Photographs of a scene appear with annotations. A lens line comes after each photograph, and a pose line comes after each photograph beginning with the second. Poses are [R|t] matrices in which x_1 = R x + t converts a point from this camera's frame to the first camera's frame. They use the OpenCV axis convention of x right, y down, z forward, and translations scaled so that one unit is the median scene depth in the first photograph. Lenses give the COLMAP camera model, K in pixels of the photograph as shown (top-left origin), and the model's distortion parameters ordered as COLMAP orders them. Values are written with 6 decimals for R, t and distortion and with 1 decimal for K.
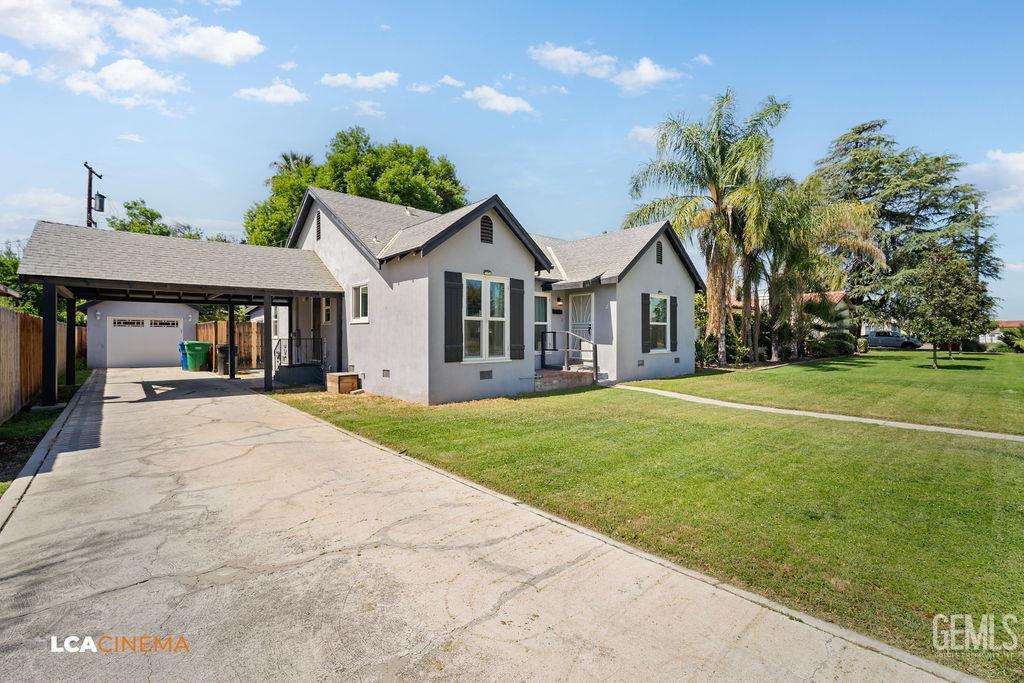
lens RADIAL K [[440.6, 0, 514.2], [0, 440.6, 341.7], [0, 0, 1]] dist [-0.001619, 0.000312]
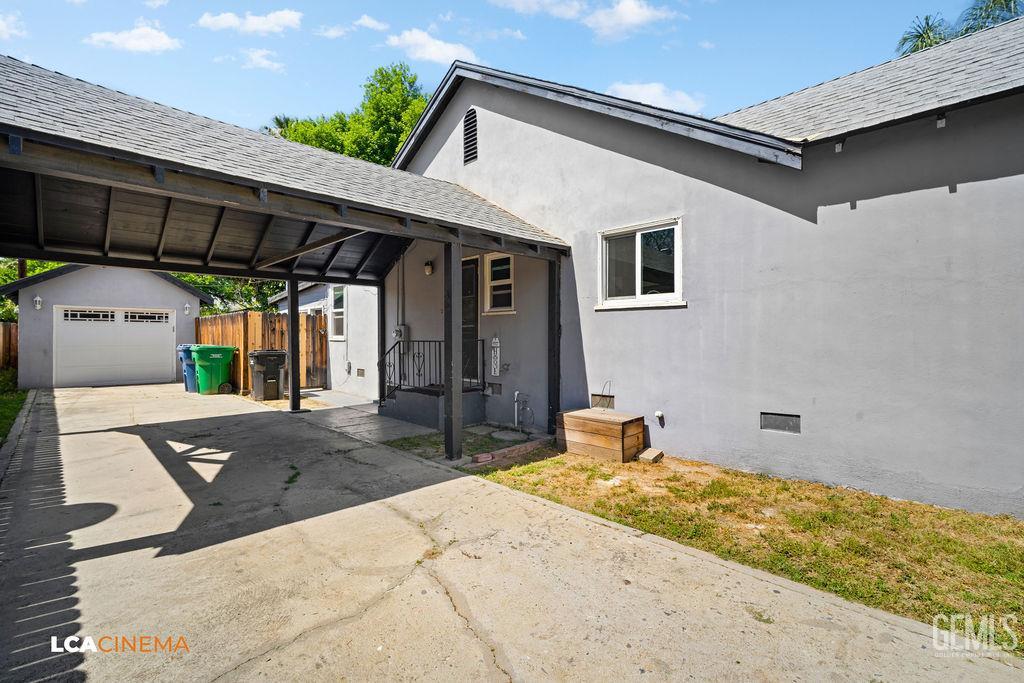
lens RADIAL K [[440.6, 0, 517.7], [0, 440.6, 342.0], [0, 0, 1]] dist [-0.001619, 0.000312]
pose [[0.997110, -0.000597, 0.075964, -0.343219], [0.000768, 0.999997, -0.002218, -0.002852], [-0.075962, 0.002270, 0.997108, 0.356834]]
